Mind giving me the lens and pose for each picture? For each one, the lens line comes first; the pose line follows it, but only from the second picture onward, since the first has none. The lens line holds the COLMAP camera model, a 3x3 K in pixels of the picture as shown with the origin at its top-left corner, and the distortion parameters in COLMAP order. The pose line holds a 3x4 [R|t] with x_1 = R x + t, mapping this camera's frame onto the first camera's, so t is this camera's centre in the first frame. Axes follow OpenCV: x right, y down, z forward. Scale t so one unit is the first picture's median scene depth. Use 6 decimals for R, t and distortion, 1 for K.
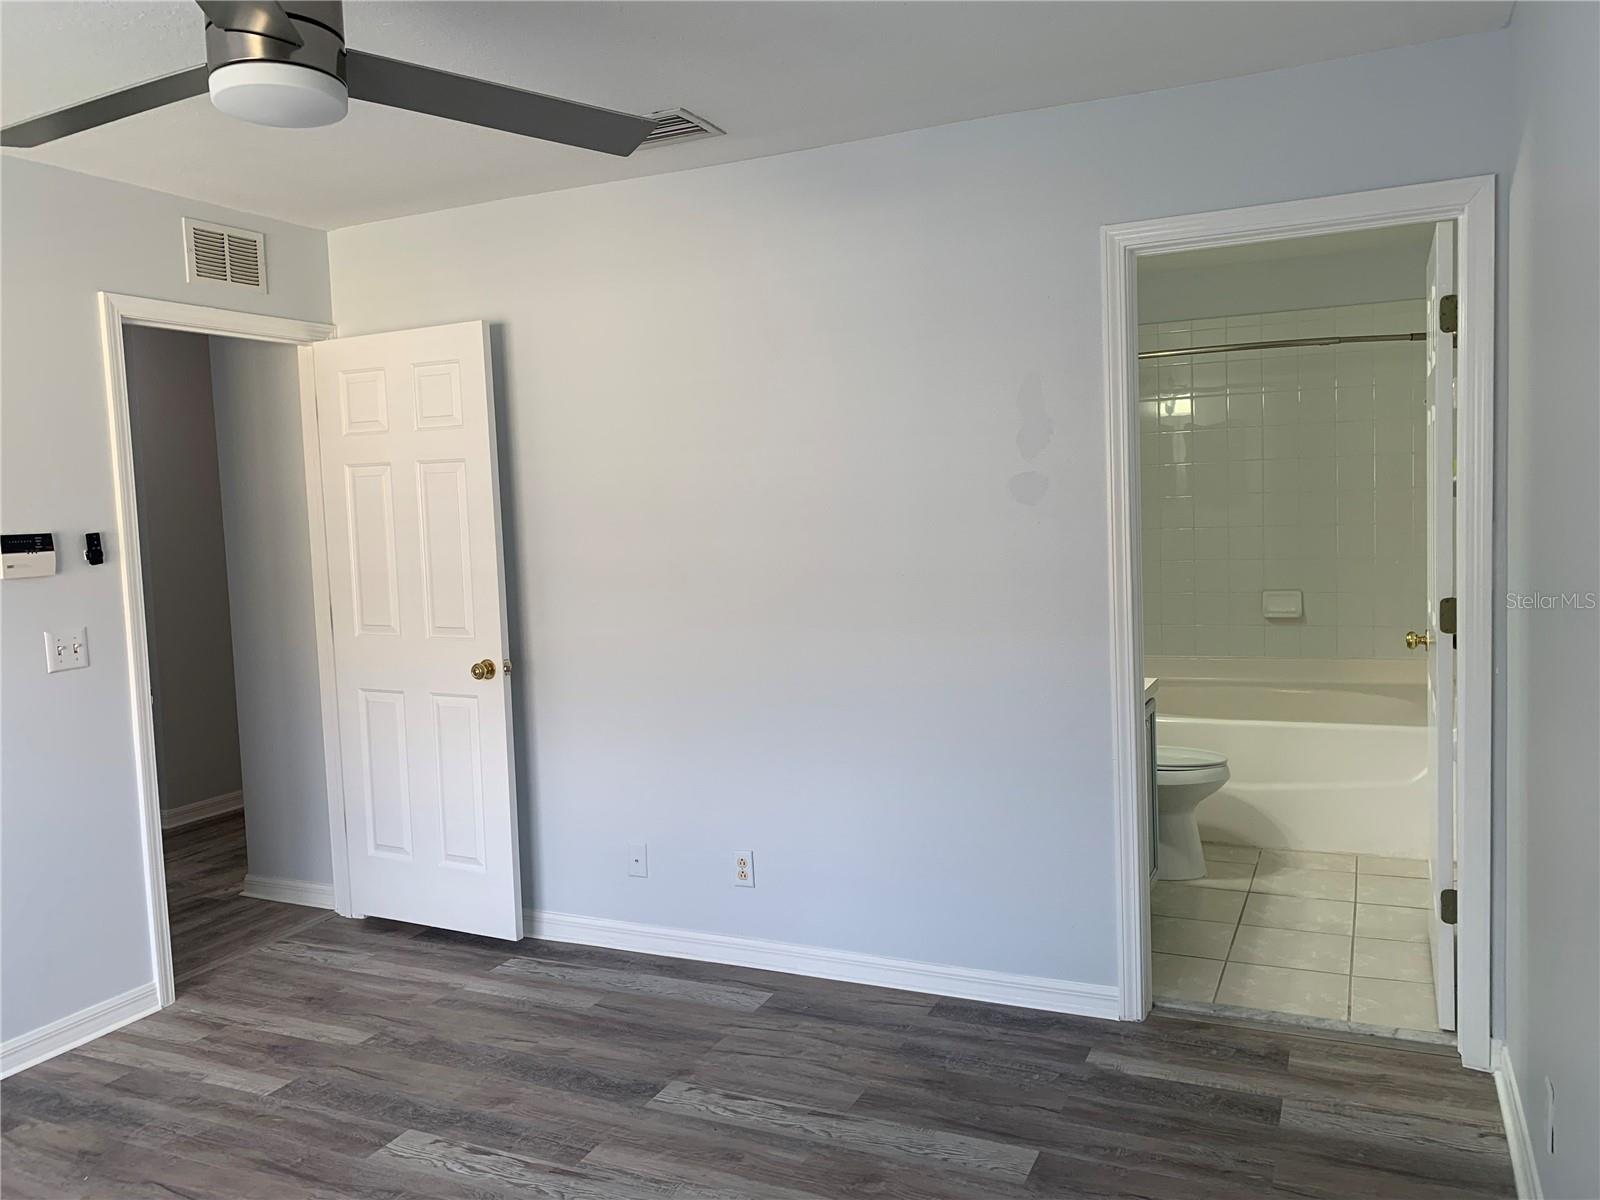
lens RADIAL K [[1237.3, 0, 786.0], [0, 1237.3, 590.1], [0, 0, 1]] dist [0.043009, -0.030793]
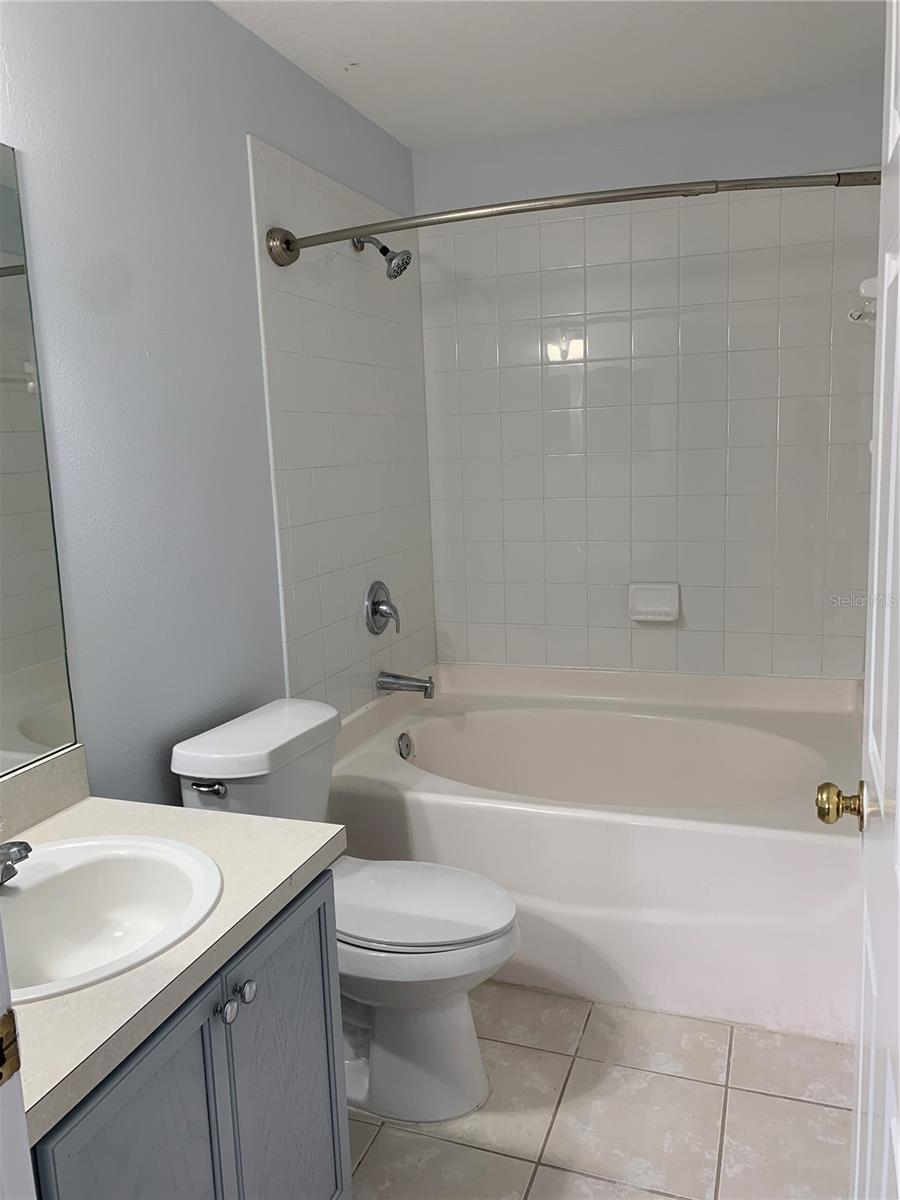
lens RADIAL K [[928.0, 0, 458.8], [0, 928.0, 593.2], [0, 0, 1]] dist [0.043009, -0.030793]
pose [[0.994726, -0.010227, 0.102059, 0.234965], [0.001909, 0.996691, 0.081266, -0.040891], [-0.102553, -0.080643, 0.991453, 0.480093]]
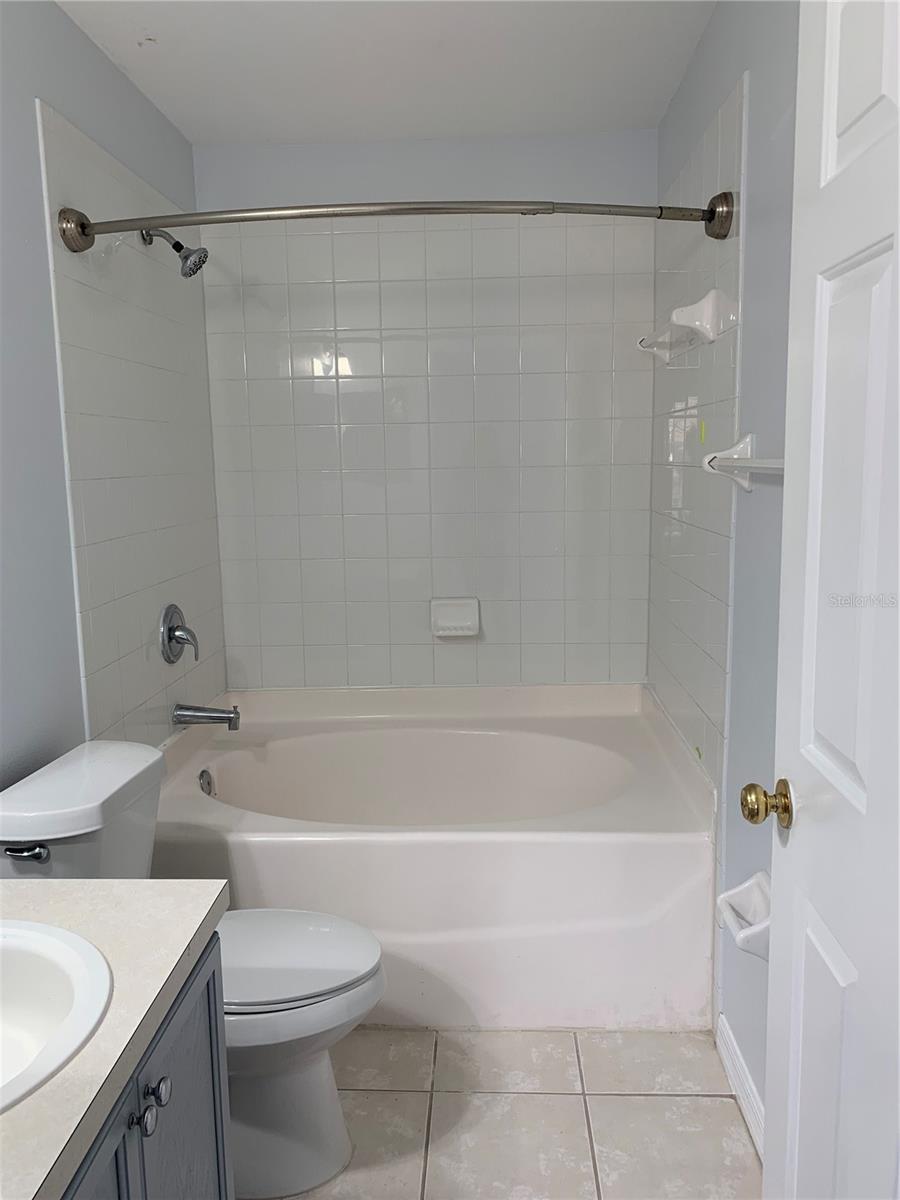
lens RADIAL K [[928.0, 0, 451.3], [0, 928.0, 591.3], [0, 0, 1]] dist [0.043009, -0.030793]
pose [[0.921952, -0.033457, 0.385856, 0.188996], [0.010996, 0.998121, 0.060272, -0.039435], [-0.387148, -0.051325, 0.920588, 0.508448]]
